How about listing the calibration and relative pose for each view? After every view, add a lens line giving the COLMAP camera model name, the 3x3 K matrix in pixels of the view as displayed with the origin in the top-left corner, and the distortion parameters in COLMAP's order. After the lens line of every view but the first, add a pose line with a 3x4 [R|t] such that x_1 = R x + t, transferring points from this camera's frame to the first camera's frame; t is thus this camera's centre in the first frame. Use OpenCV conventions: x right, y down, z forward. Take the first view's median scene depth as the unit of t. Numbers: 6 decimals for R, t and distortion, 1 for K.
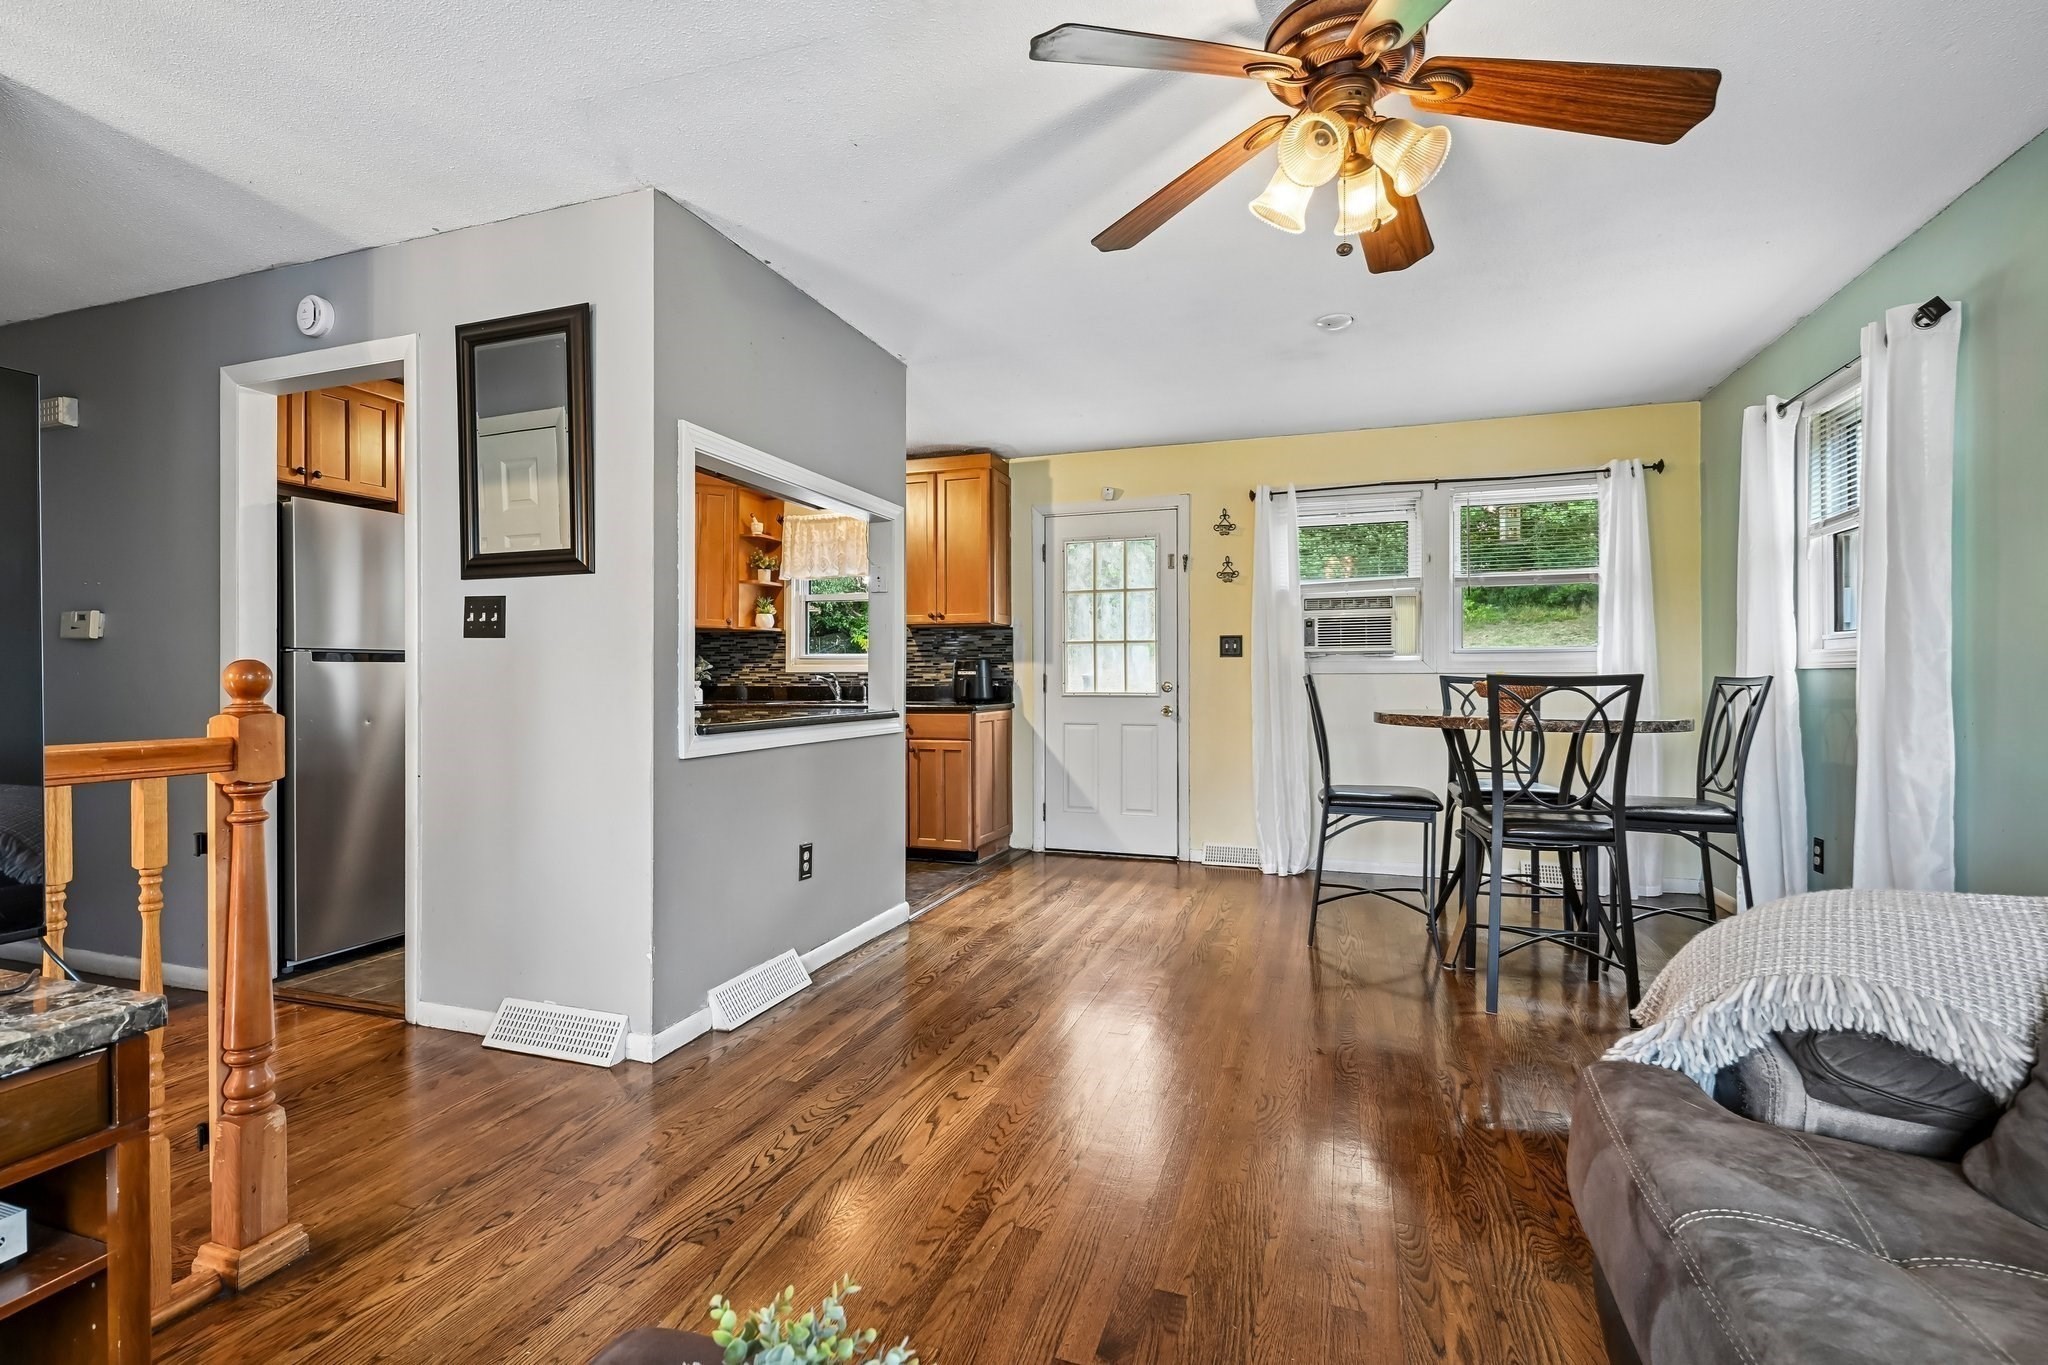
lens RADIAL K [[926.6, 0, 1024.5], [0, 926.6, 677.0], [0, 0, 1]] dist [0.000414, -0.000753]
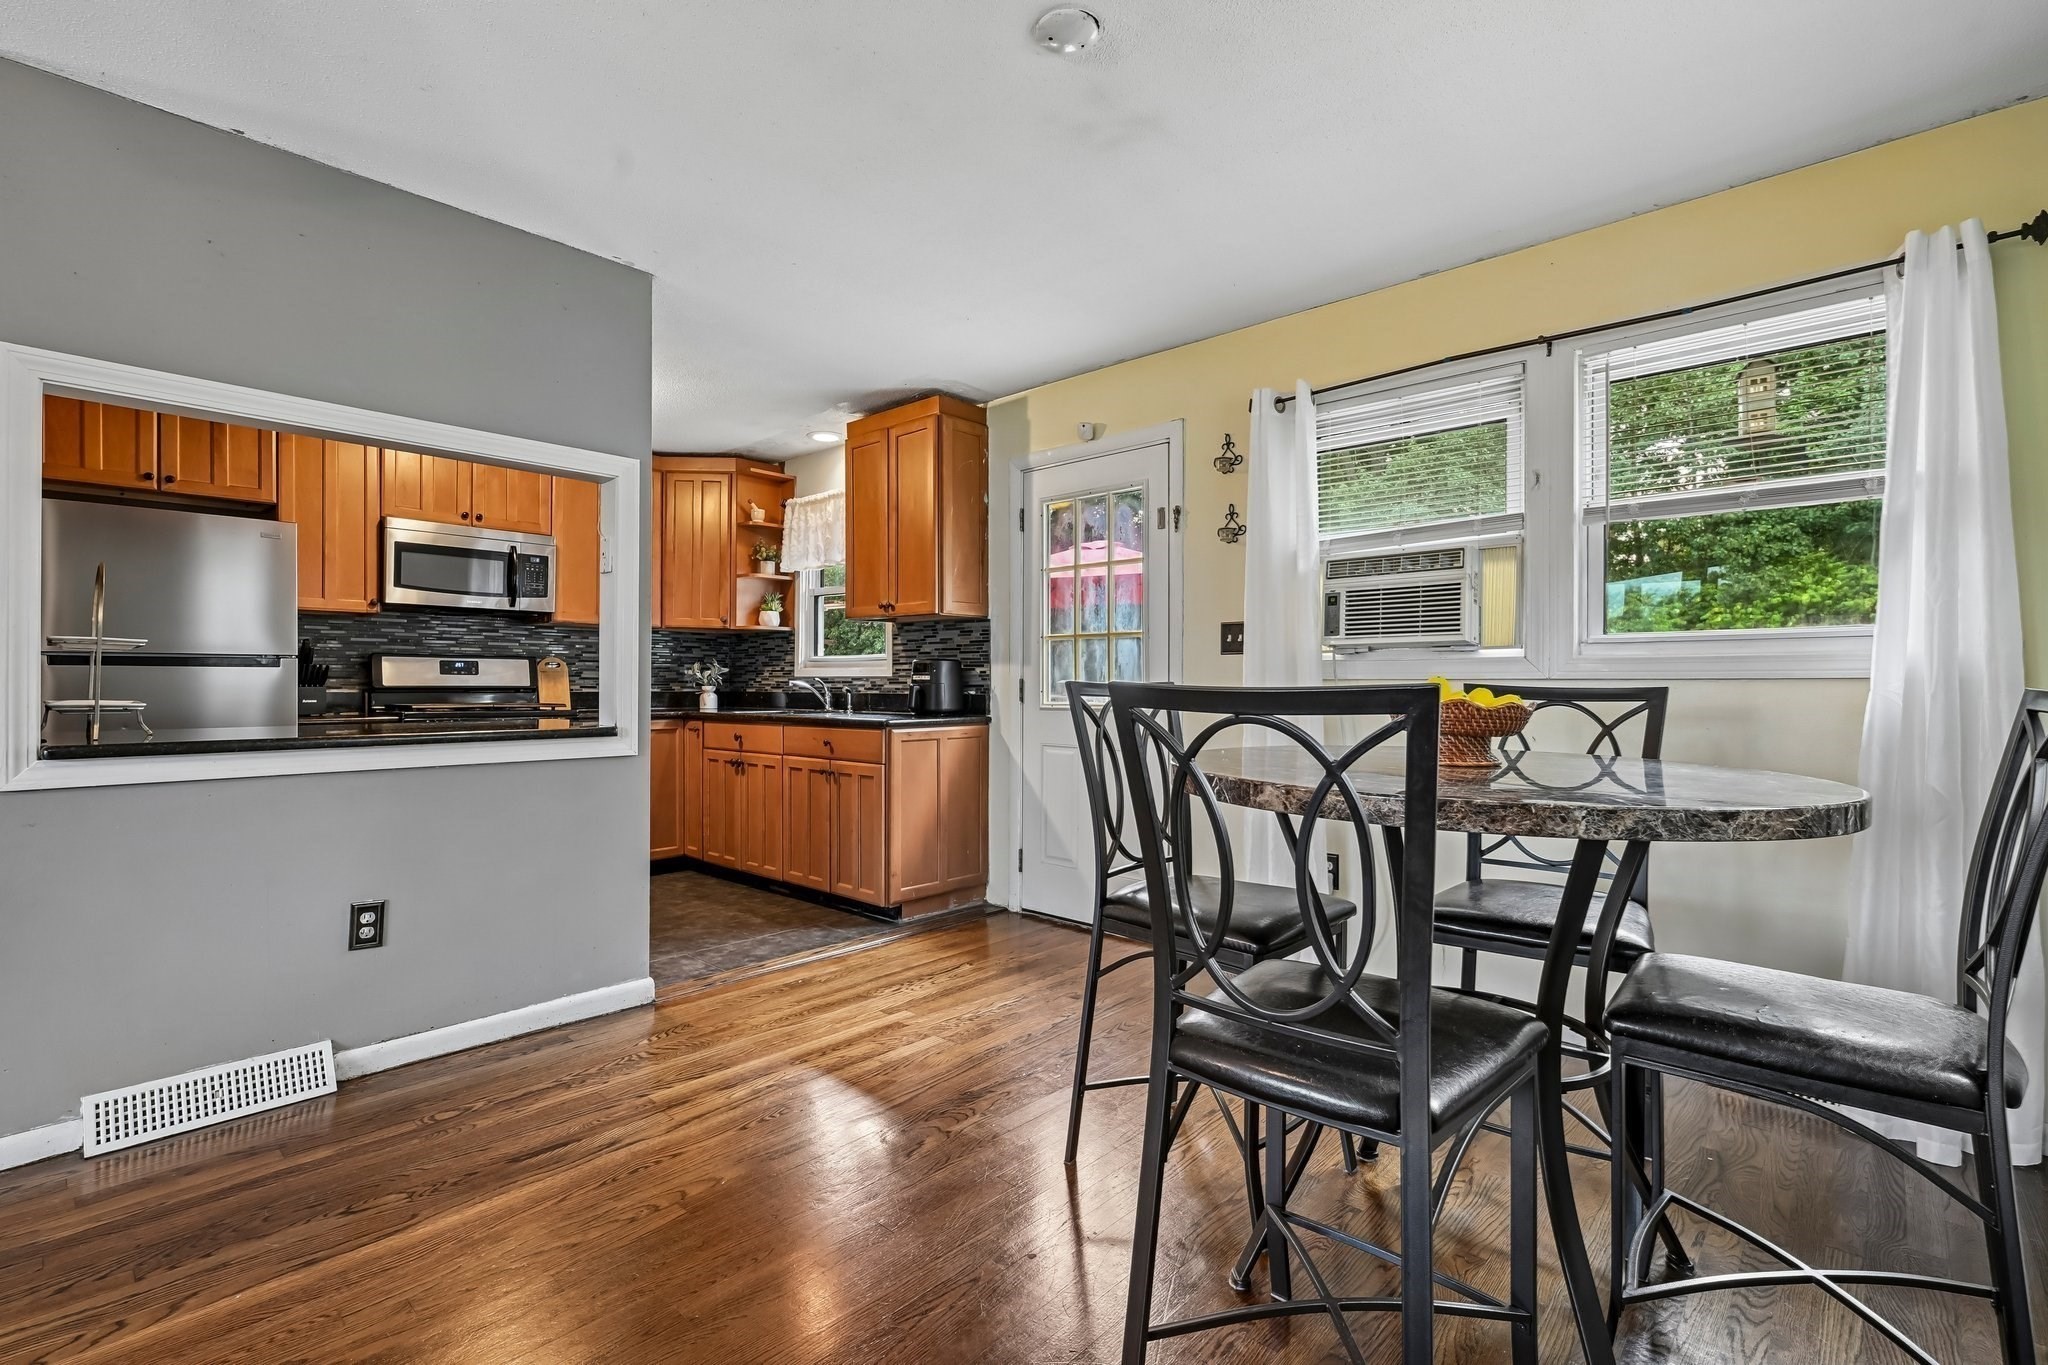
lens RADIAL K [[926.6, 0, 1024.7], [0, 926.6, 682.4], [0, 0, 1]] dist [0.000414, -0.000753]
pose [[0.916634, 0.003379, -0.399714, 0.346170], [-0.003229, 0.999994, 0.001047, -0.001543], [0.399715, 0.000331, 0.916639, 0.320940]]
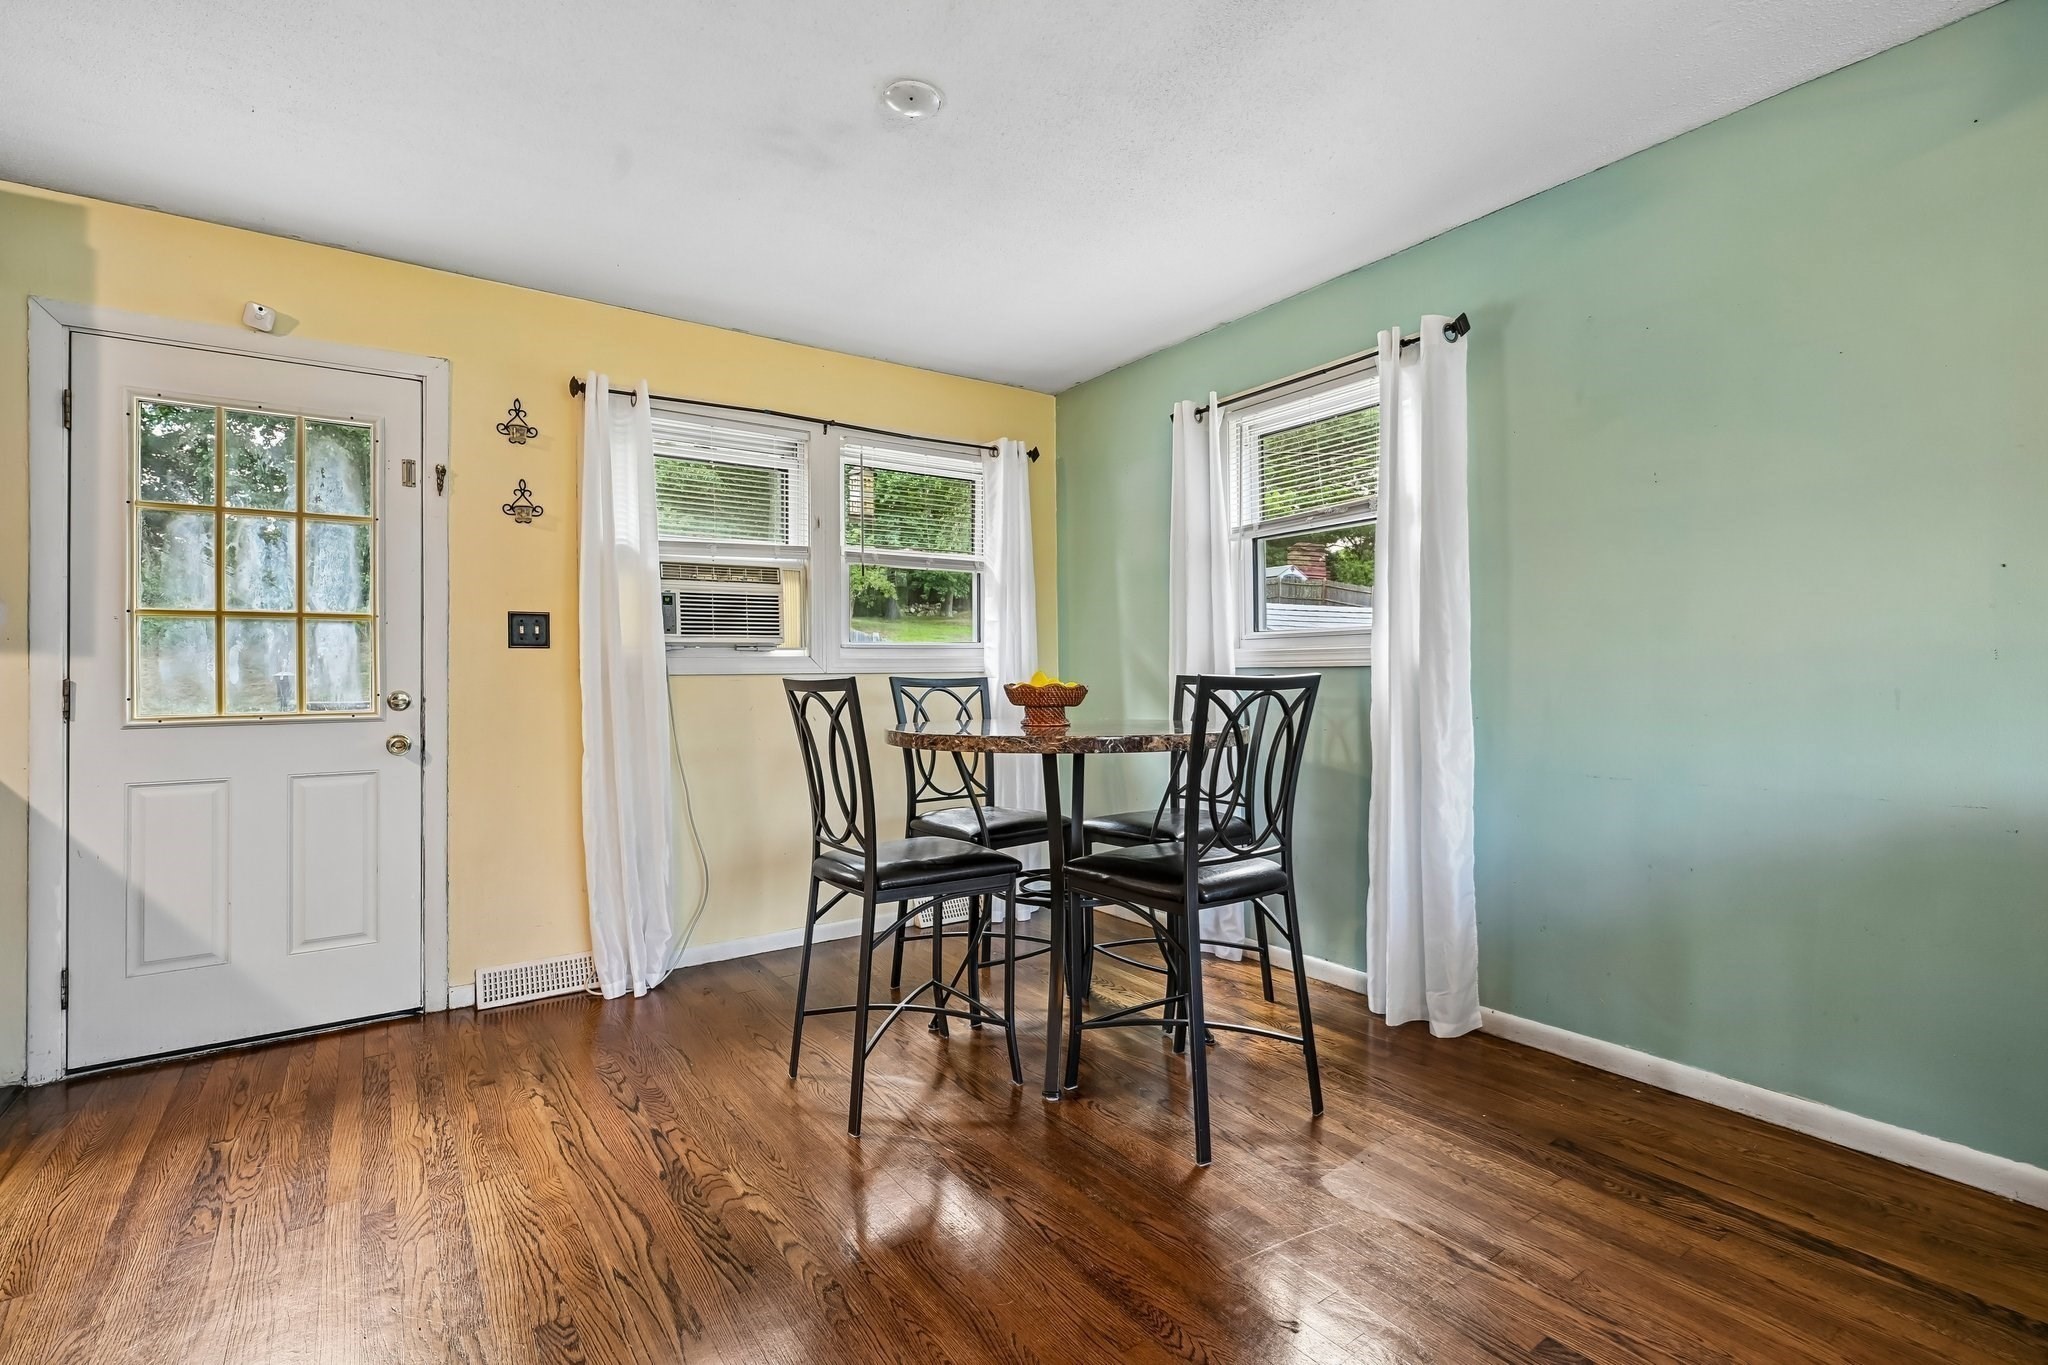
lens RADIAL K [[926.6, 0, 1031.3], [0, 926.6, 662.1], [0, 0, 1]] dist [0.000414, -0.000753]
pose [[0.582734, 0.004743, 0.812649, -0.074338], [0.007846, 0.999904, -0.011462, -0.003080], [-0.812625, 0.013055, 0.582640, 0.381241]]
